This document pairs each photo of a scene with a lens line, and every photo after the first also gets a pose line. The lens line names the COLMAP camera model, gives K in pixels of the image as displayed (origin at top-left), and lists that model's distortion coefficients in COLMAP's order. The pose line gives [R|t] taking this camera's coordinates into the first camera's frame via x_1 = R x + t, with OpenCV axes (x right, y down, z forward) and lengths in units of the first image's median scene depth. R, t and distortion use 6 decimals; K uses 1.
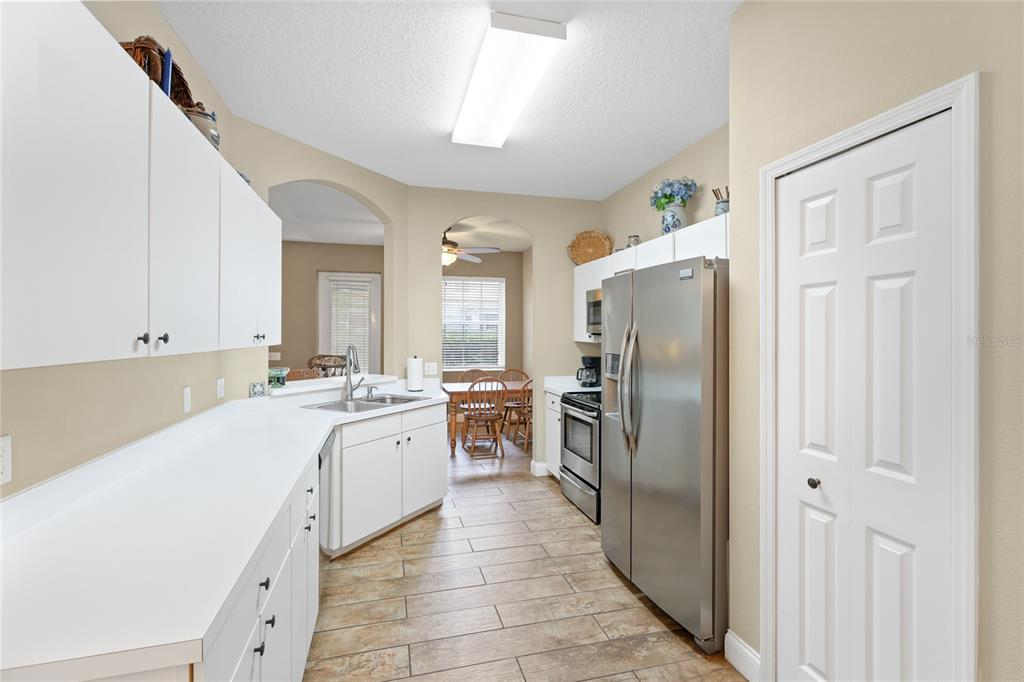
lens RADIAL K [[457.7, 0, 510.5], [0, 457.7, 334.9], [0, 0, 1]] dist [0.004562, 0.000917]
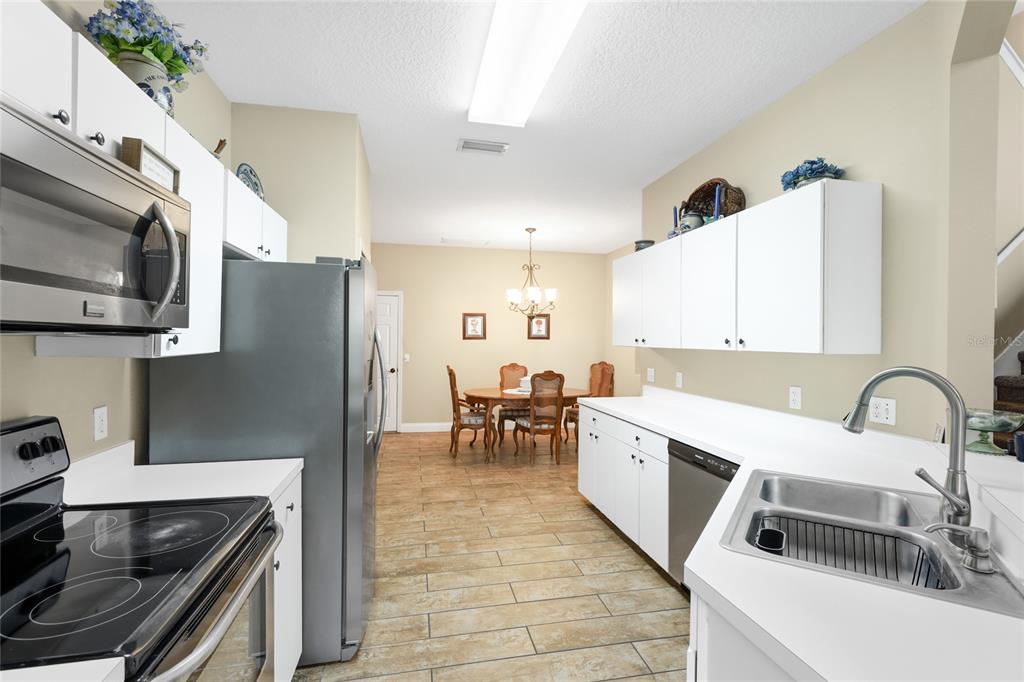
lens RADIAL K [[457.7, 0, 511.6], [0, 457.7, 343.9], [0, 0, 1]] dist [0.004562, 0.000917]
pose [[-0.998470, -0.009888, 0.054402, -0.072754], [-0.009788, 0.999950, 0.002105, 0.017187], [-0.054420, 0.001569, -0.998517, 2.009380]]
